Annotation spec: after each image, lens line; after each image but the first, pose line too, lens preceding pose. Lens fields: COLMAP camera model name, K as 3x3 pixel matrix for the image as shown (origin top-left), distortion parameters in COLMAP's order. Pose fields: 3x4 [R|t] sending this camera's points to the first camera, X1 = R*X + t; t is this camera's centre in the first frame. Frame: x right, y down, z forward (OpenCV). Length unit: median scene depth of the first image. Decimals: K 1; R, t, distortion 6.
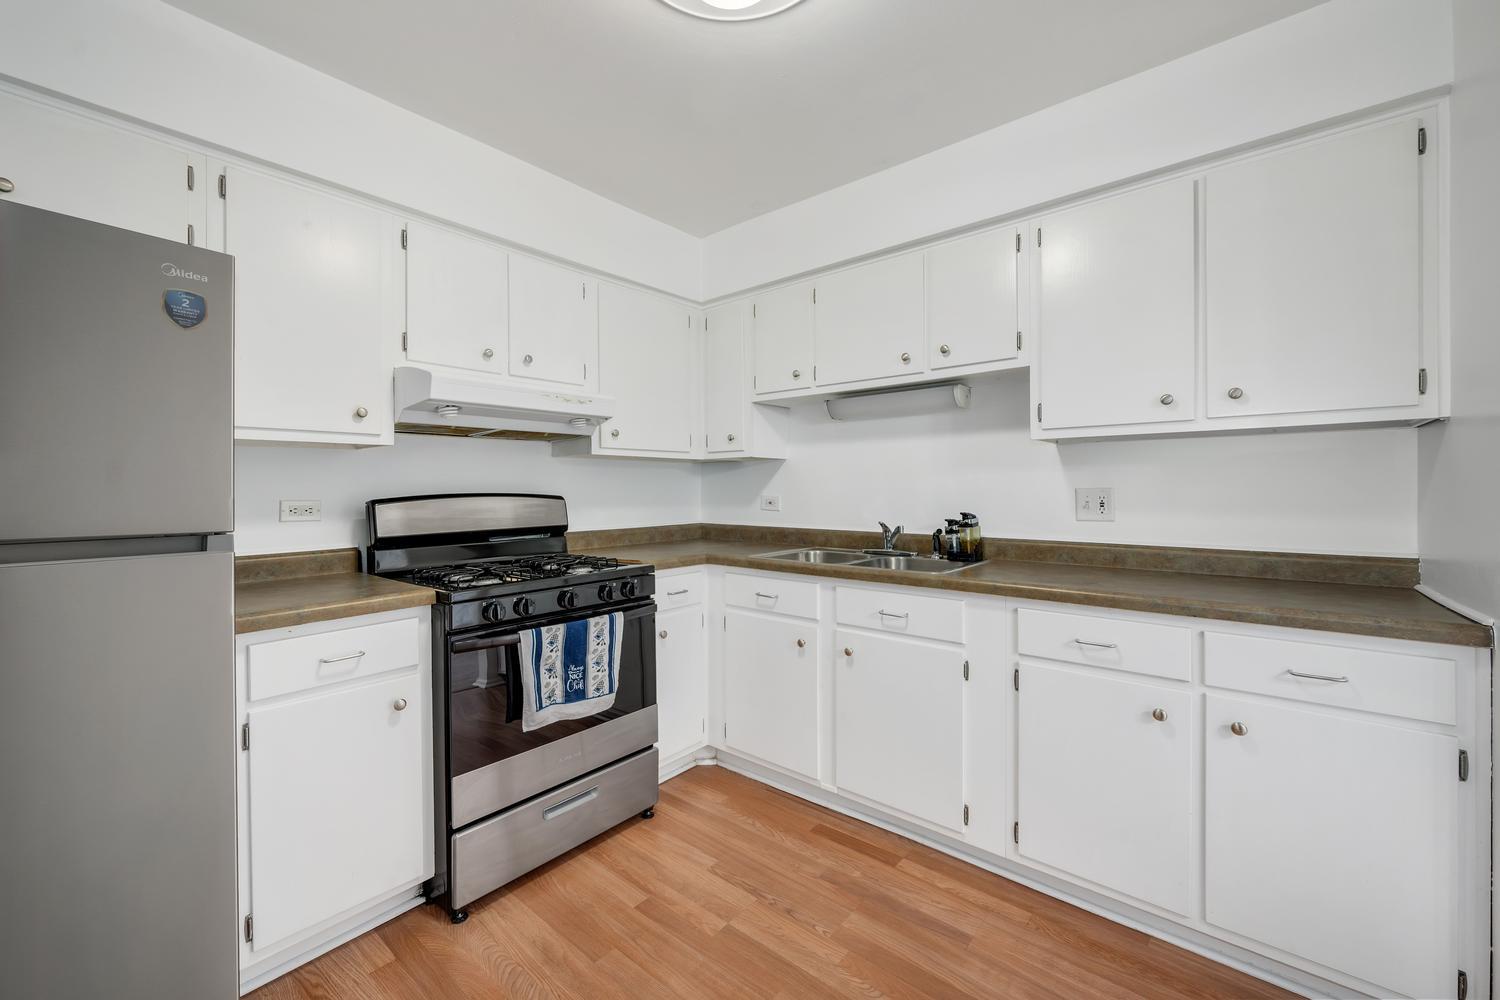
lens RADIAL K [[573.5, 0, 743.7], [0, 573.5, 490.4], [0, 0, 1]] dist [-0.000791, -0.000050]
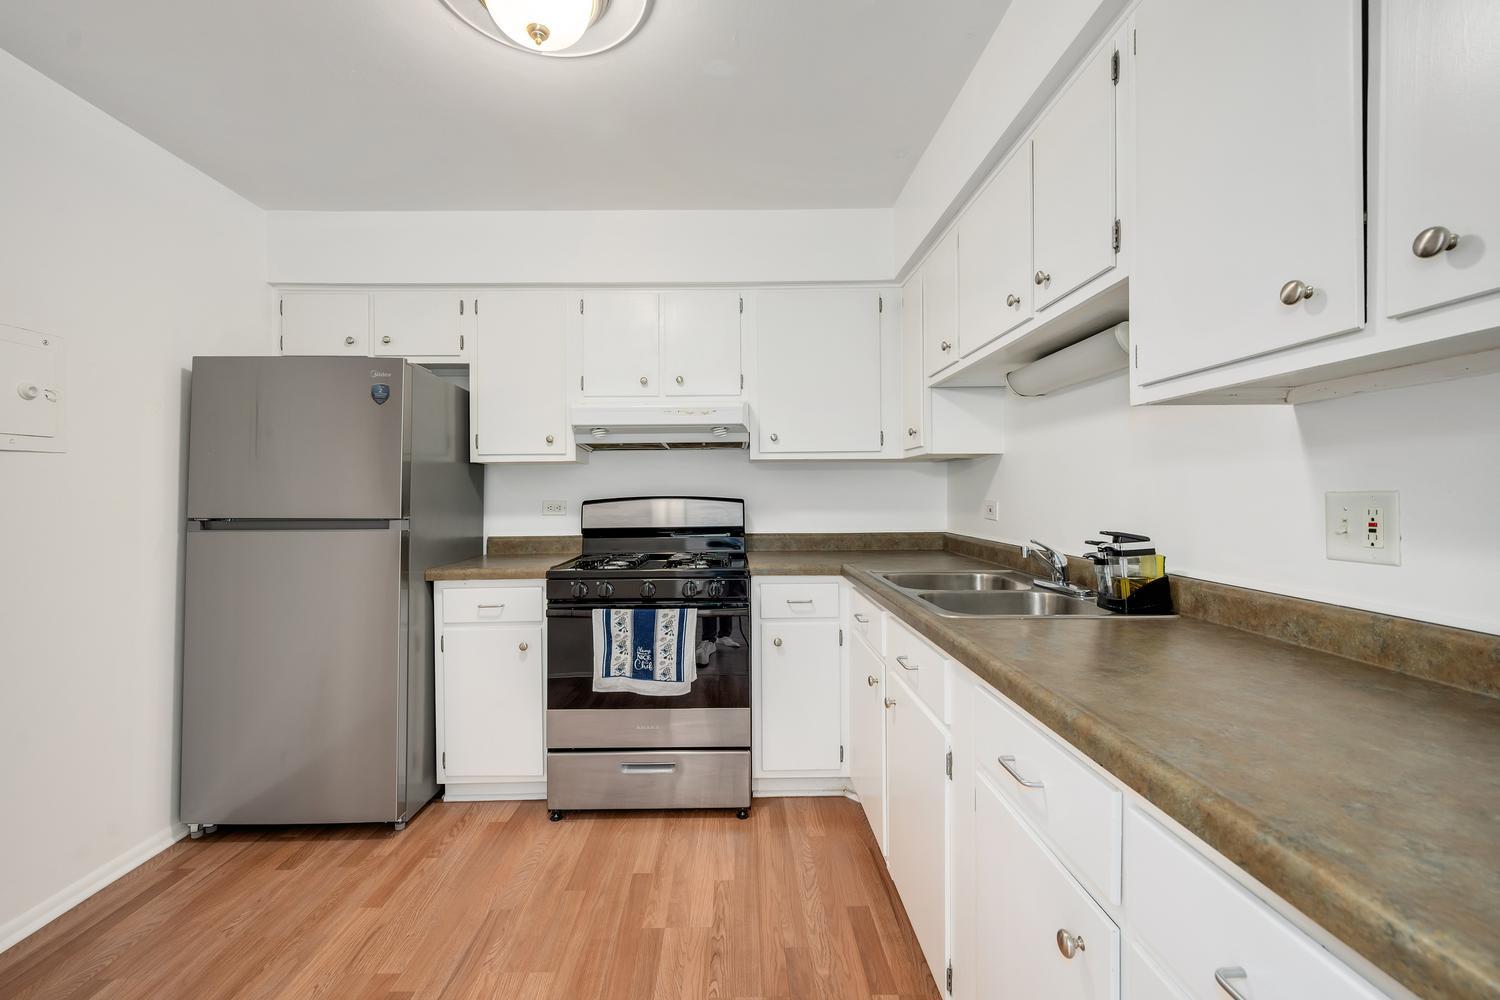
lens RADIAL K [[601.9, 0, 755.7], [0, 601.9, 494.8], [0, 0, 1]] dist [0.003098, -0.003821]
pose [[0.680242, 0.003045, -0.732981, 0.718532], [0.000556, 0.999989, 0.004671, -0.004836], [0.732987, -0.003585, 0.680233, 0.341078]]
